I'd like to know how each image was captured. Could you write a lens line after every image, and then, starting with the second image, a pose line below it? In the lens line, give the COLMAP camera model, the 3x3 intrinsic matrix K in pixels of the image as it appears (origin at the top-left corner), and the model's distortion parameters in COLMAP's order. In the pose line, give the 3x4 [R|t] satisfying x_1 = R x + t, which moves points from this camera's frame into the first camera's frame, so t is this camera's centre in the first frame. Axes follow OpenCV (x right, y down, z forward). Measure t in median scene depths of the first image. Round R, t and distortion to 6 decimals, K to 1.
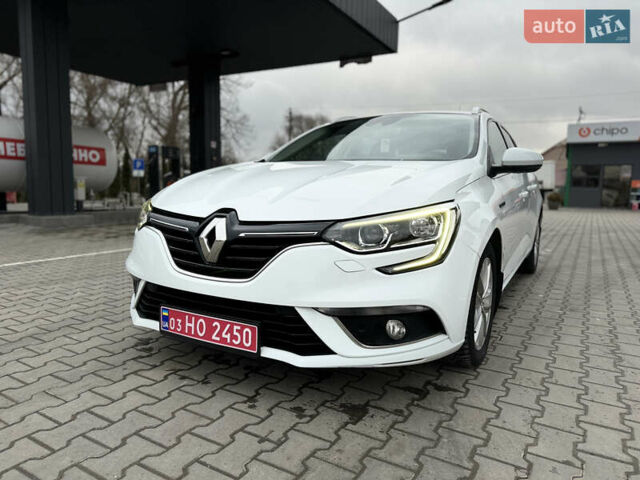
lens RADIAL K [[444.4, 0, 324.3], [0, 444.4, 243.0], [0, 0, 1]] dist [0.028825, -0.034425]
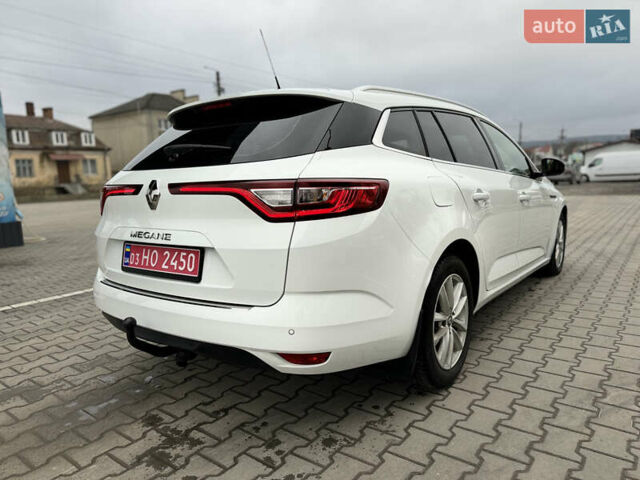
lens RADIAL K [[444.4, 0, 325.6], [0, 444.4, 238.9], [0, 0, 1]] dist [0.028825, -0.034425]
pose [[0.993014, 0.024094, -0.115507, 0.224016], [-0.036714, 0.993428, -0.108411, 0.232481], [0.112136, 0.111895, 0.987373, 0.022652]]
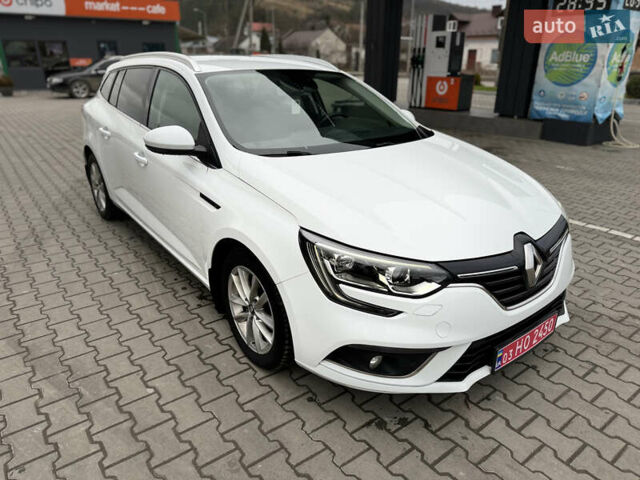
lens RADIAL K [[444.4, 0, 316.9], [0, 444.4, 237.7], [0, 0, 1]] dist [0.028825, -0.034425]
pose [[0.386542, -0.354745, 0.851317, -1.287297], [0.116996, 0.934469, 0.336273, -0.474890], [-0.914821, -0.030383, 0.402716, 0.996293]]
